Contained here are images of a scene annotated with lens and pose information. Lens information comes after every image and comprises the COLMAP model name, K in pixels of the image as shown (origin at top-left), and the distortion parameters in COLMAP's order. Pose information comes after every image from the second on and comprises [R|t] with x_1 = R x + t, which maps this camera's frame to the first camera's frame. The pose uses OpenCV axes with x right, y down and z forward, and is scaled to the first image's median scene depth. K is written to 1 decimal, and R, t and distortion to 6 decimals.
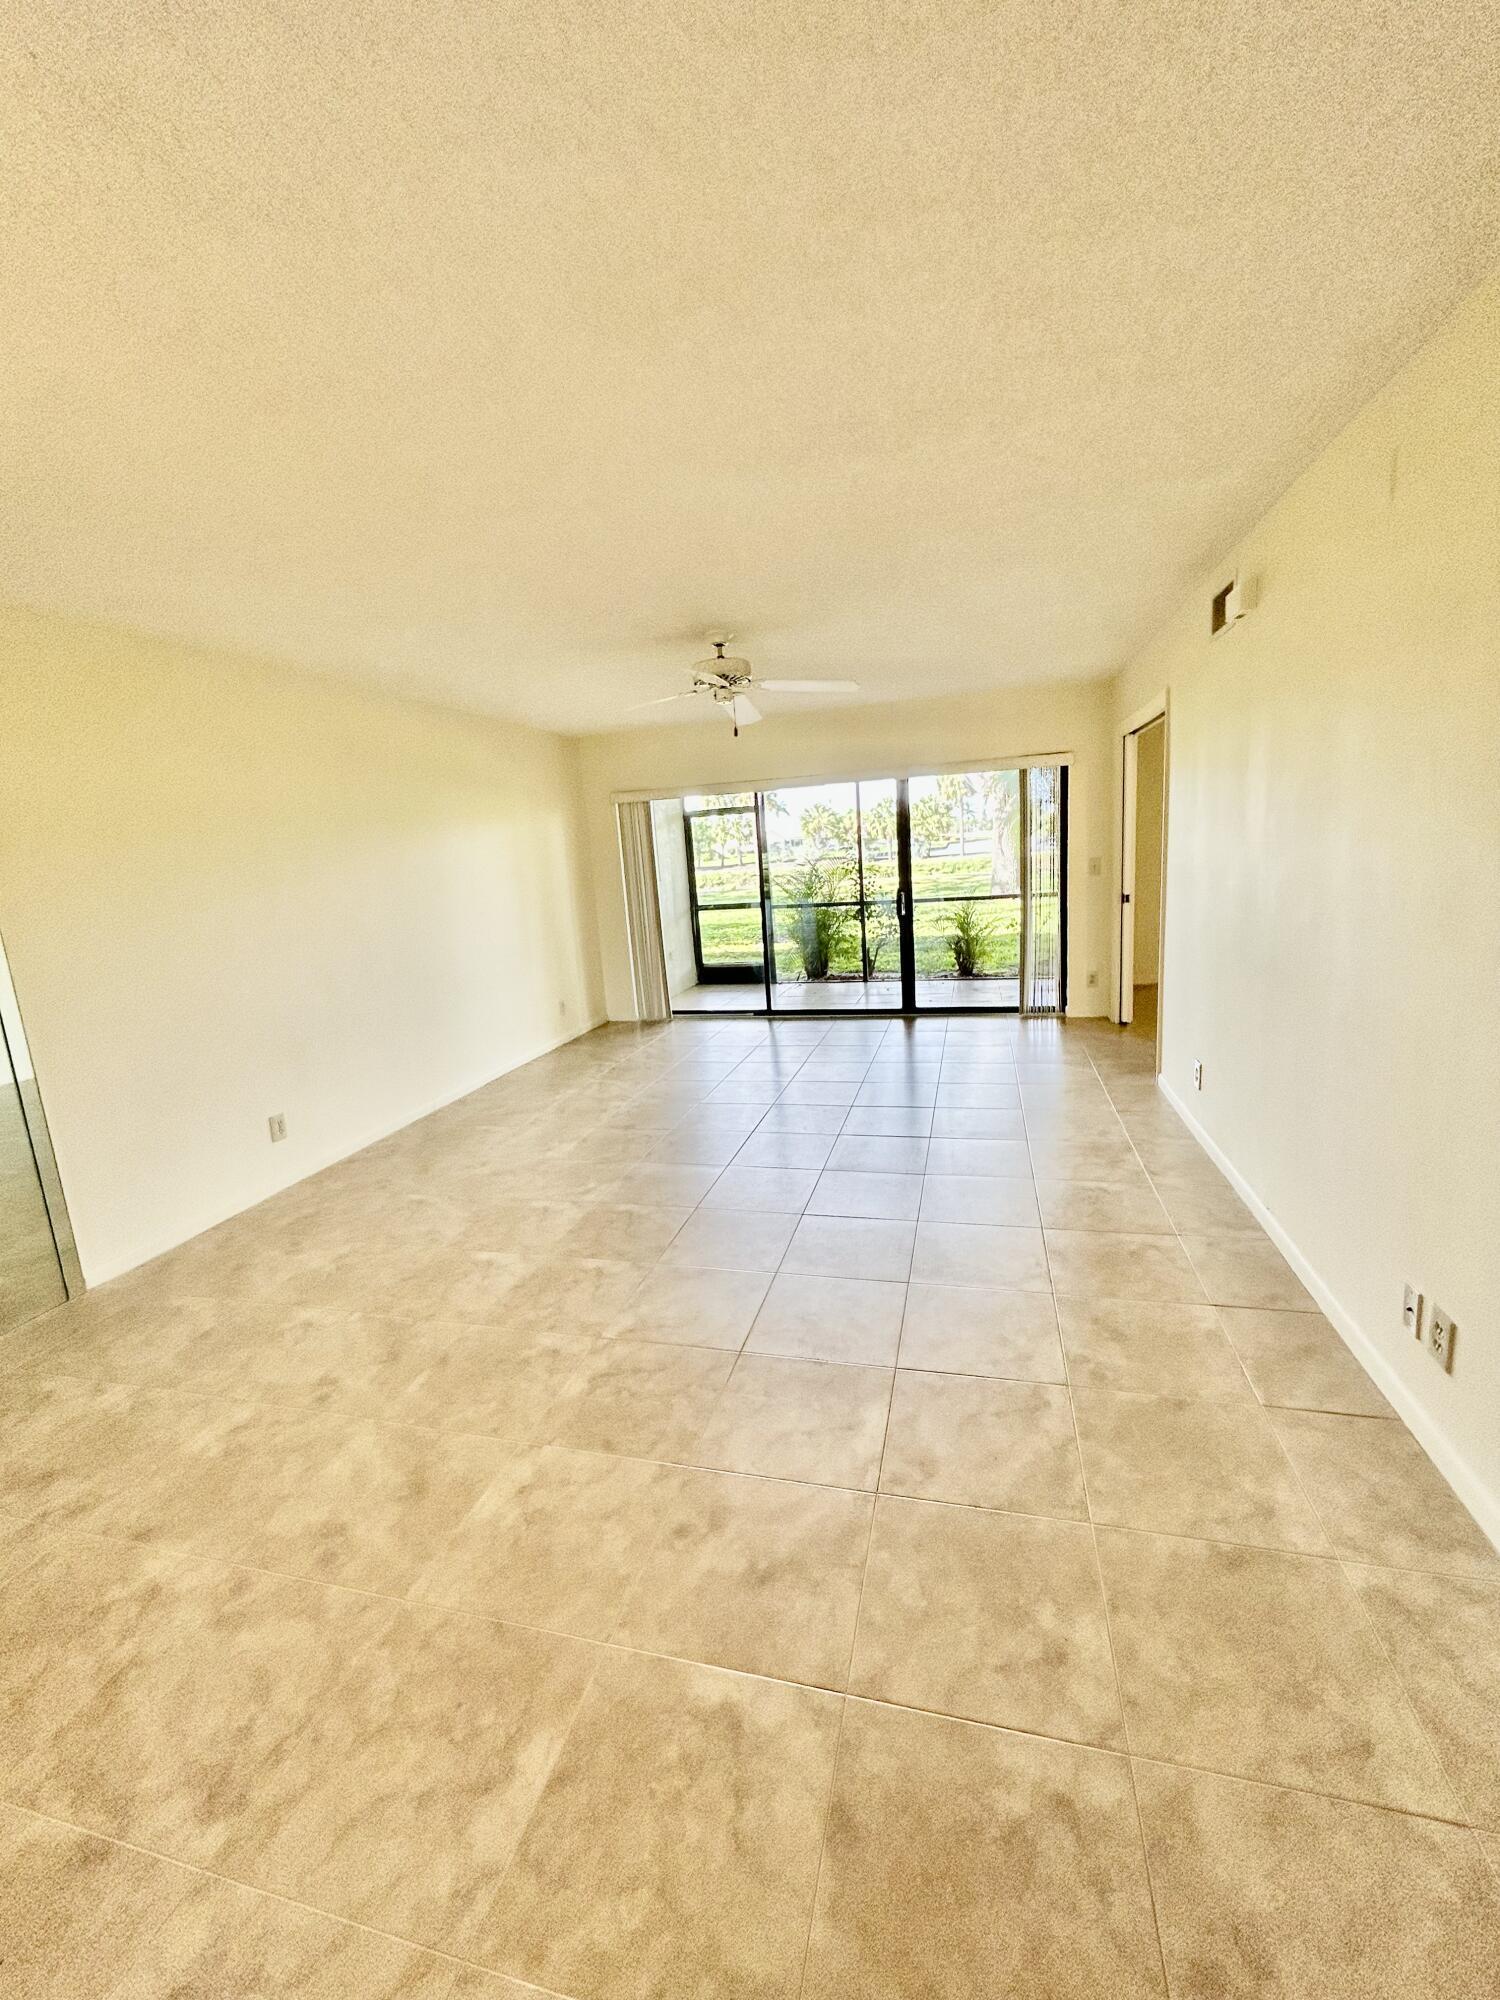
lens RADIAL K [[808.3, 0, 758.6], [0, 808.3, 1001.4], [0, 0, 1]] dist [-0.001771, -0.000729]
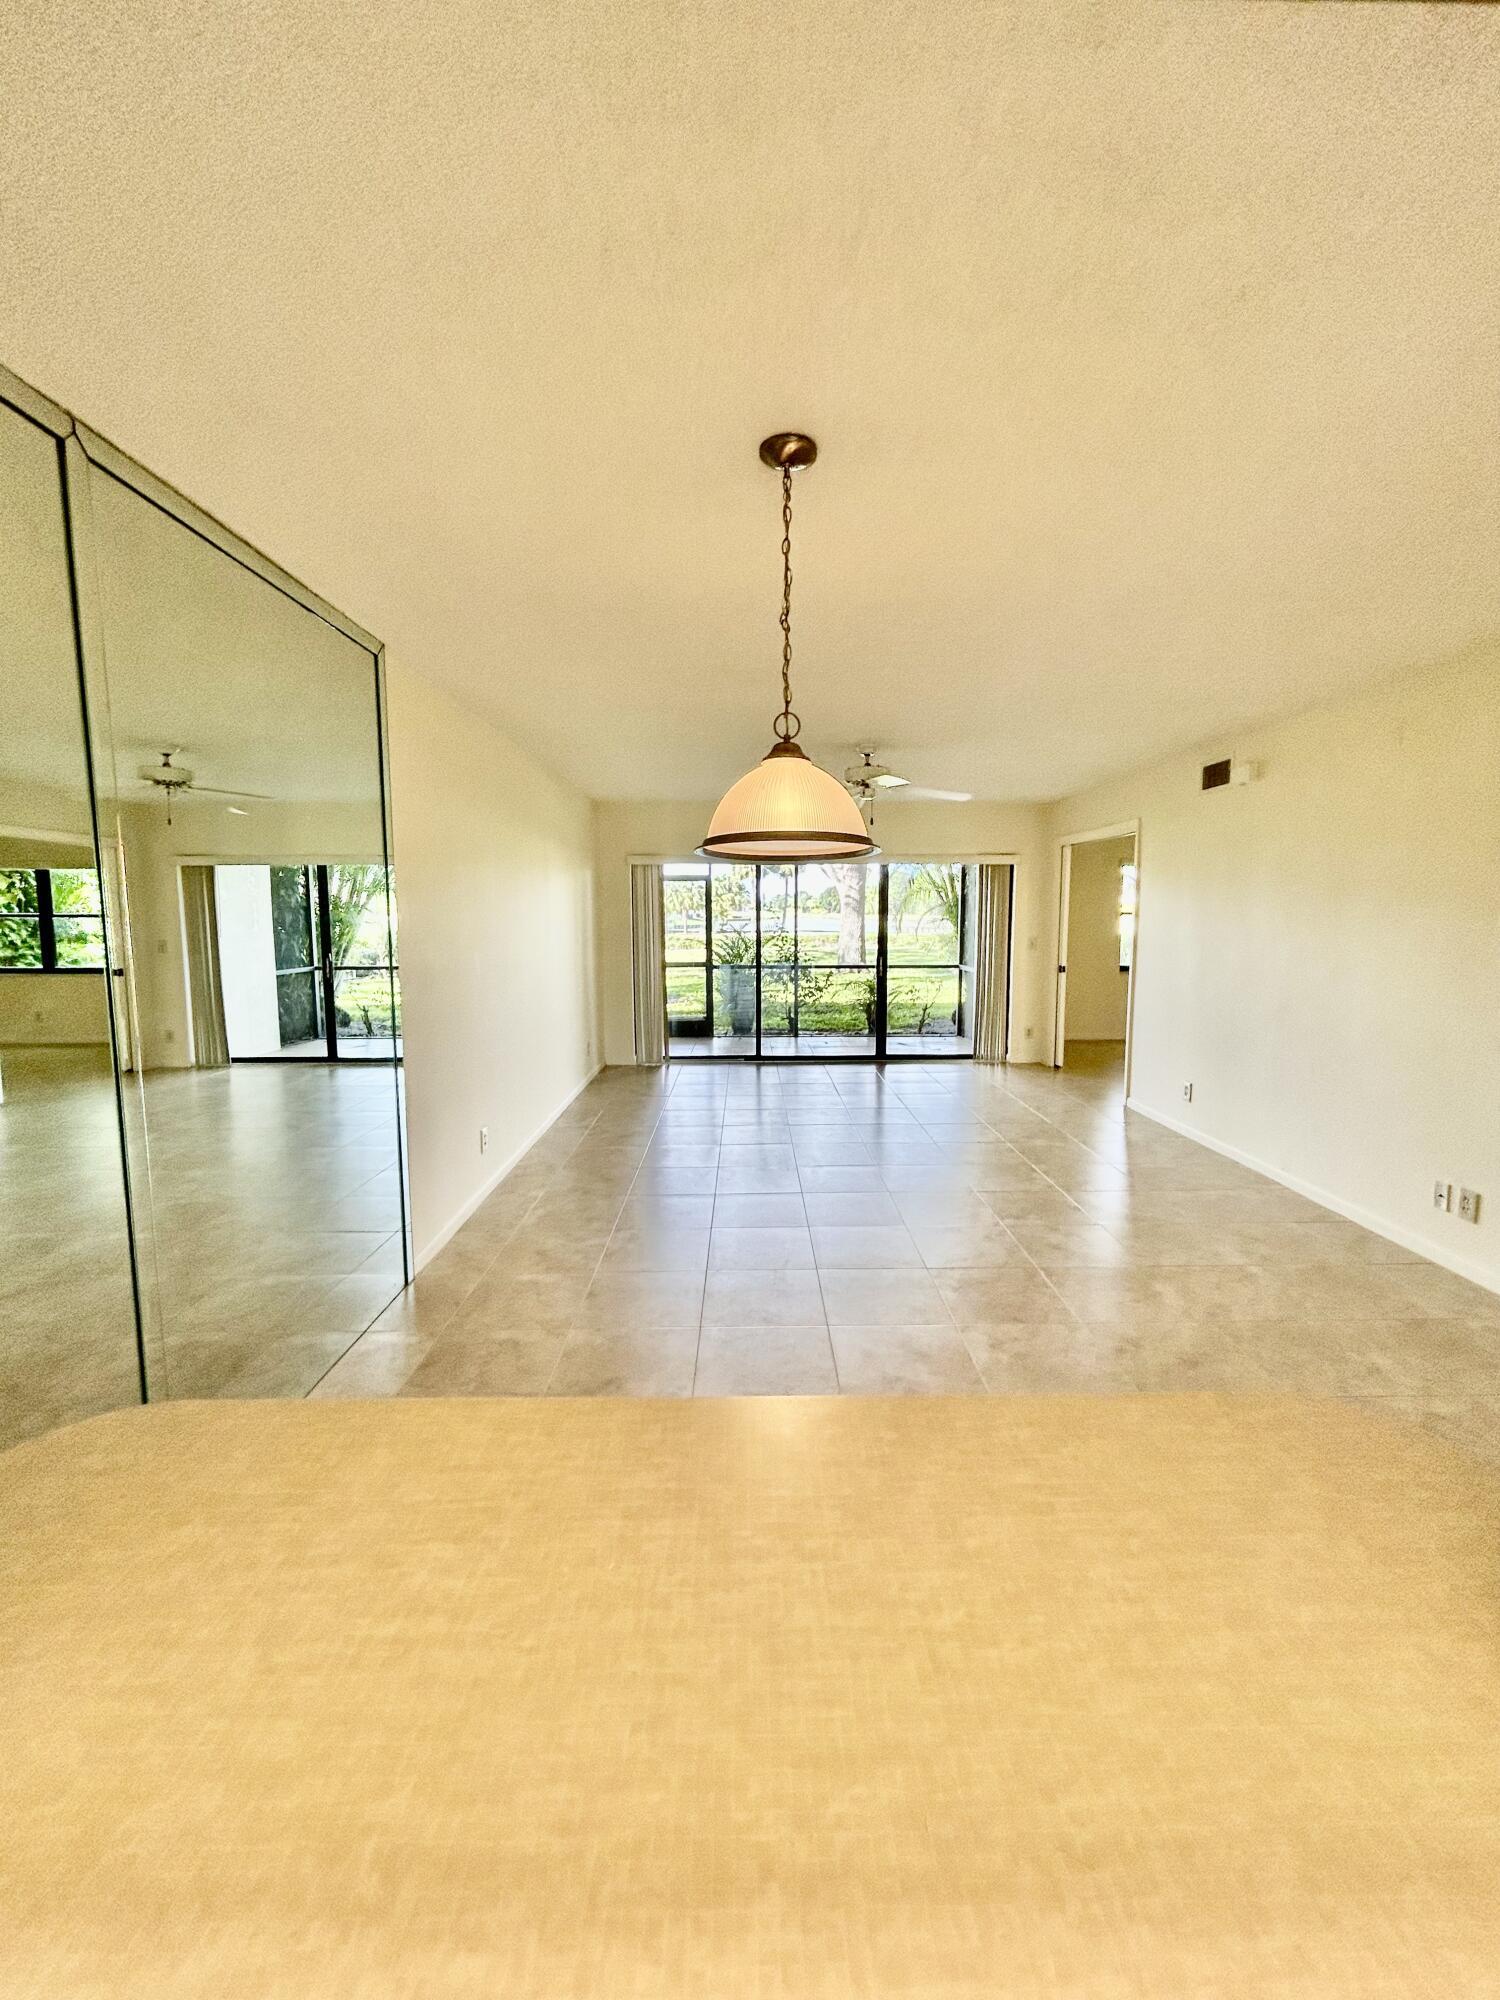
lens RADIAL K [[808.3, 0, 755.1], [0, 808.3, 1001.8], [0, 0, 1]] dist [-0.001771, -0.000729]
pose [[0.961835, 0.032627, 0.271680, -0.844144], [-0.008771, 0.996032, -0.088565, 0.099473], [-0.273491, 0.082802, 0.958304, -0.231986]]
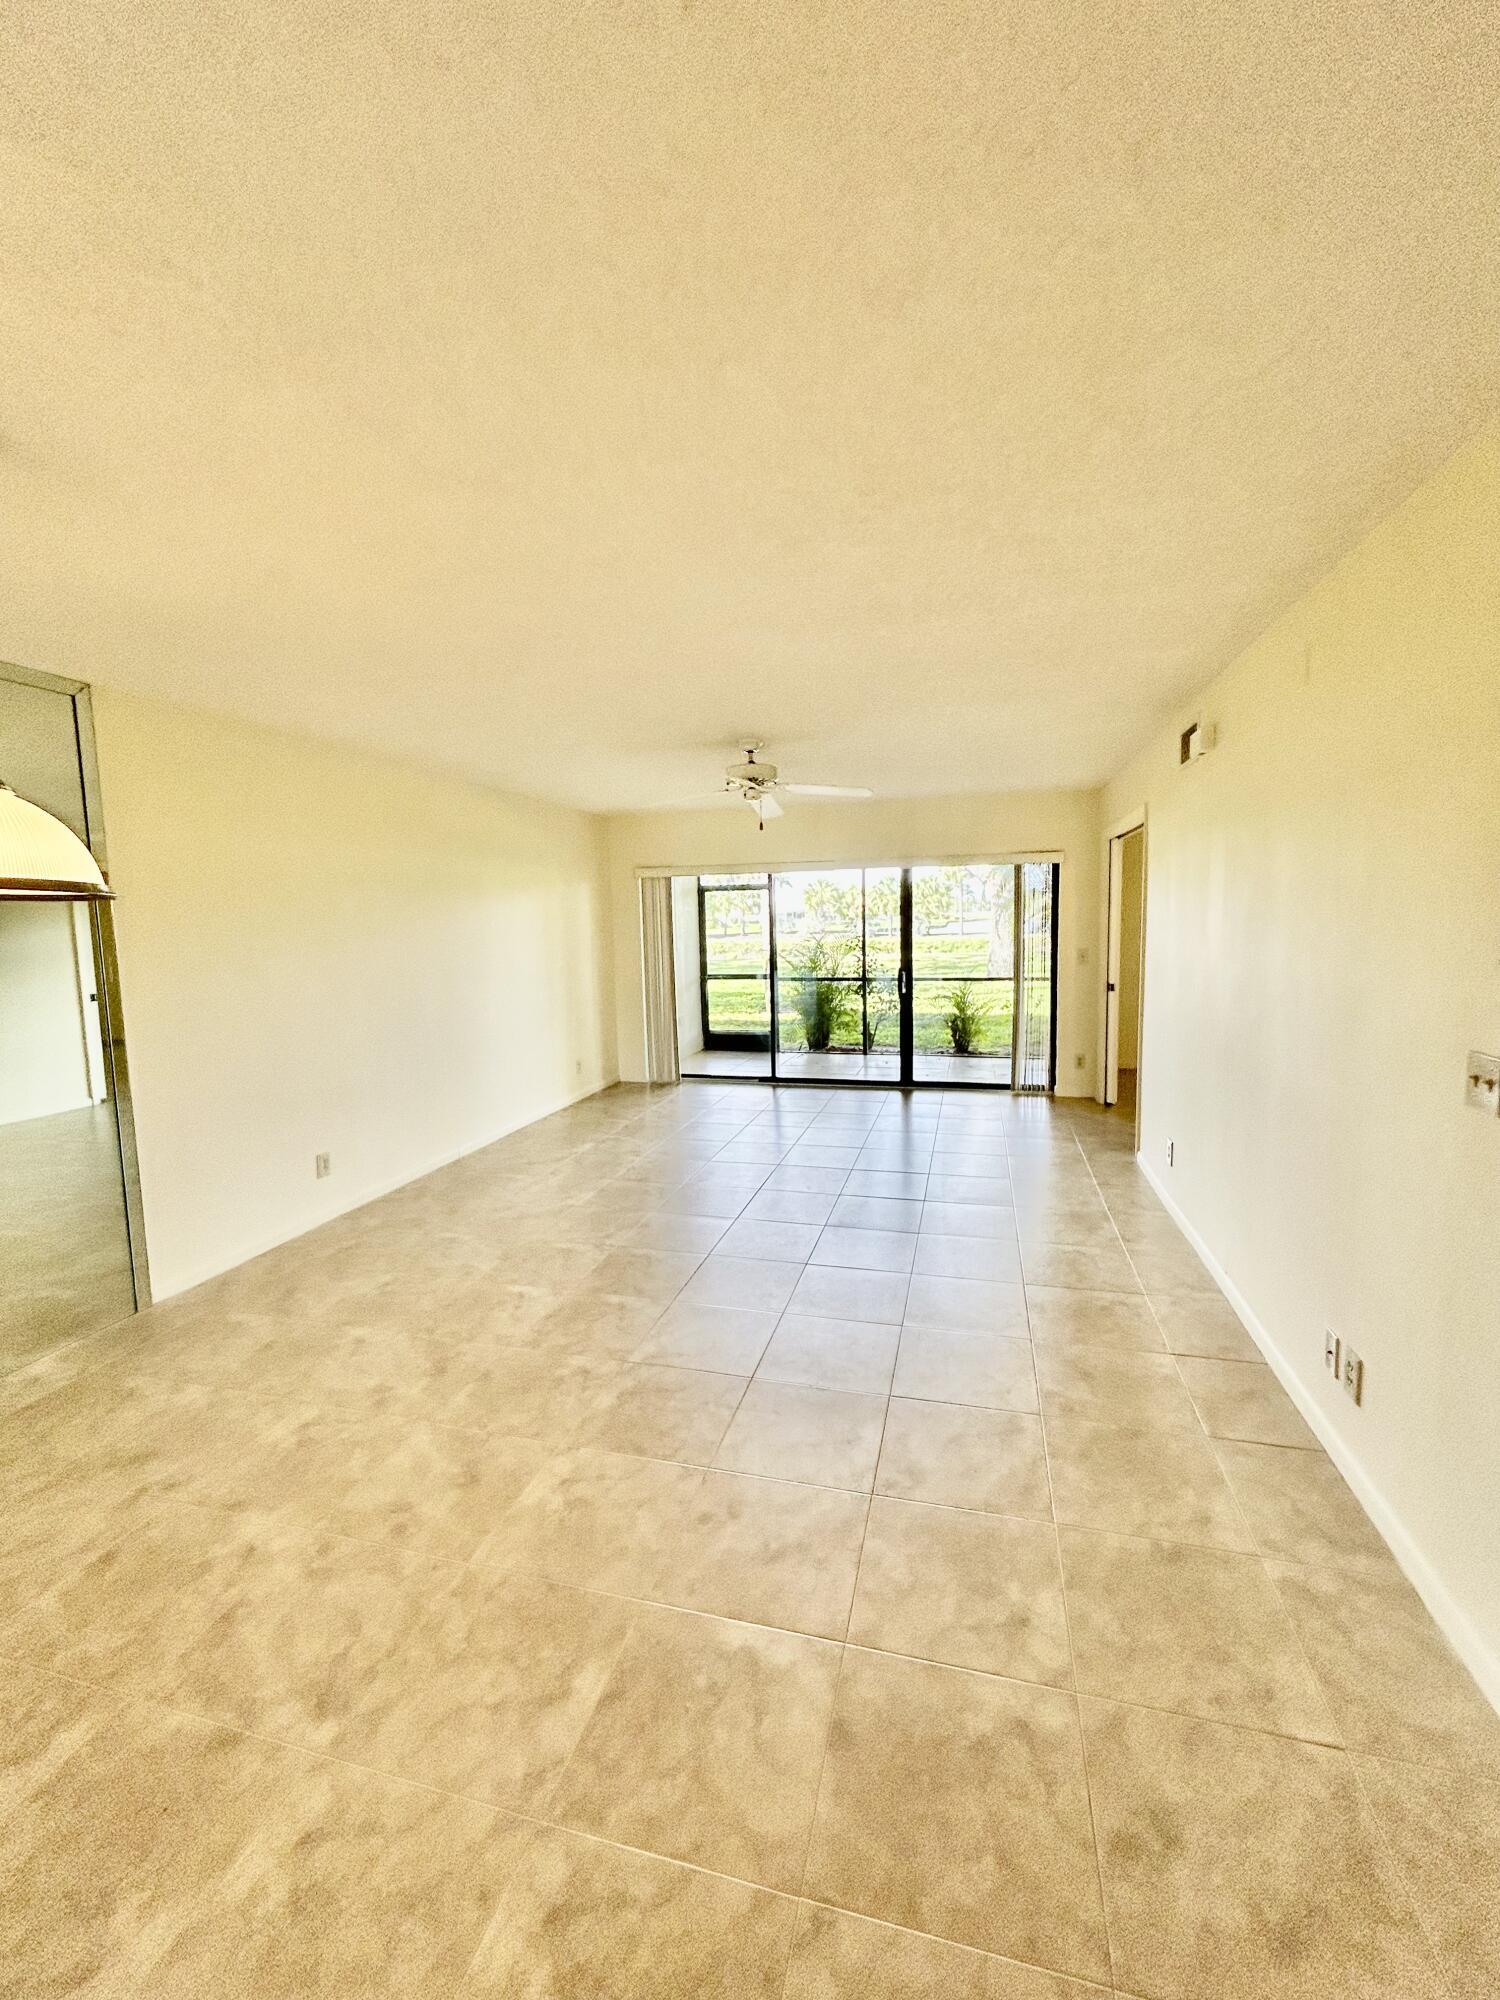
lens RADIAL K [[808.3, 0, 759.0], [0, 808.3, 1001.8], [0, 0, 1]] dist [-0.001771, -0.000729]
pose [[0.999049, 0.043526, 0.002660, -0.036437], [-0.043149, 0.995522, -0.084103, 0.006587], [-0.006309, 0.083908, 0.996454, -0.157289]]
